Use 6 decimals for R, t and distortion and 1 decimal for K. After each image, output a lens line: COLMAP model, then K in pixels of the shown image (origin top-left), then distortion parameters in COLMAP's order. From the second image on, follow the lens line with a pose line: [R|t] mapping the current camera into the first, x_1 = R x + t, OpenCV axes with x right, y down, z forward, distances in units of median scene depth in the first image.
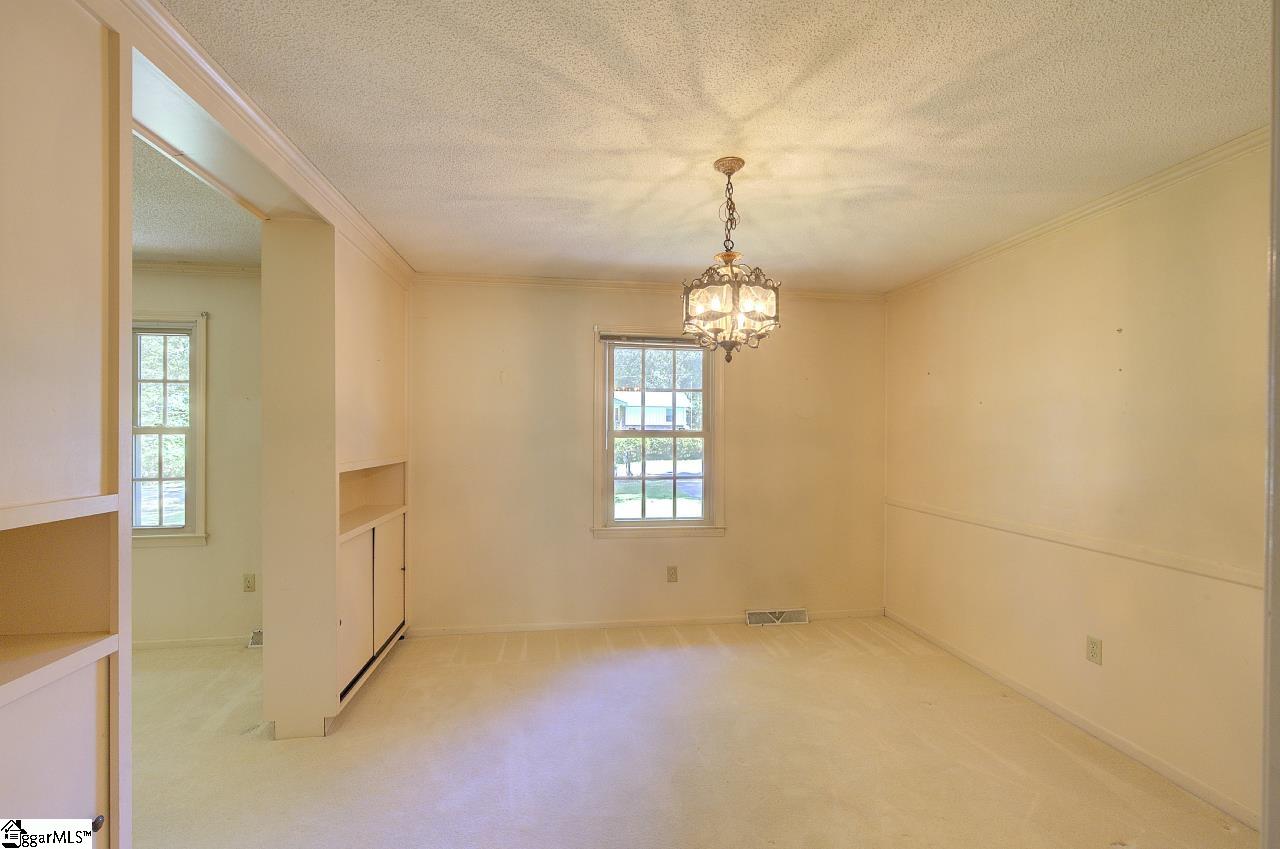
lens RADIAL K [[543.7, 0, 644.9], [0, 543.7, 436.4], [0, 0, 1]] dist [-0.000981, 0.000155]
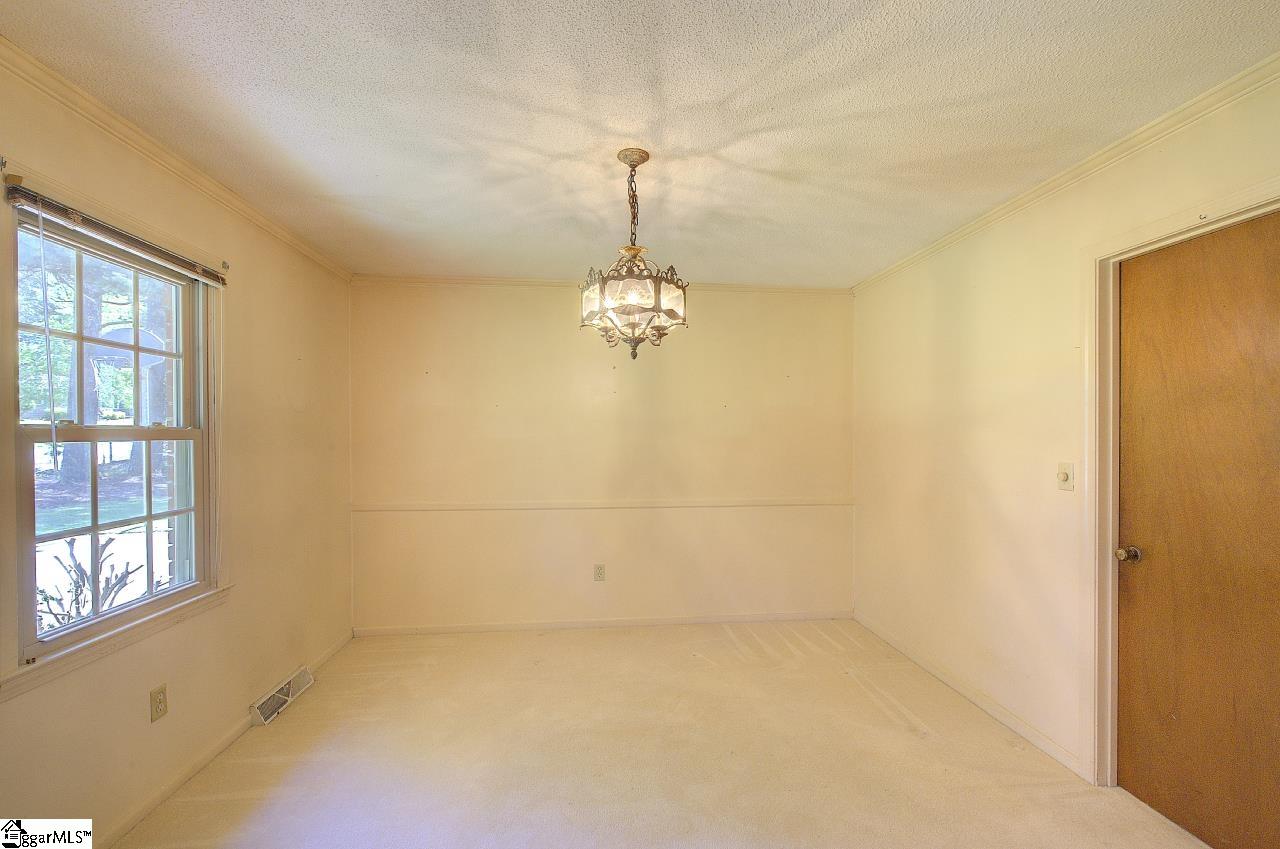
lens RADIAL K [[543.7, 0, 644.9], [0, 543.7, 436.4], [0, 0, 1]] dist [-0.000981, 0.000155]
pose [[0.038626, -0.009048, 0.999213, -0.733222], [0.007889, 0.999931, 0.008750, -0.004996], [-0.999223, 0.007544, 0.038694, 0.841628]]
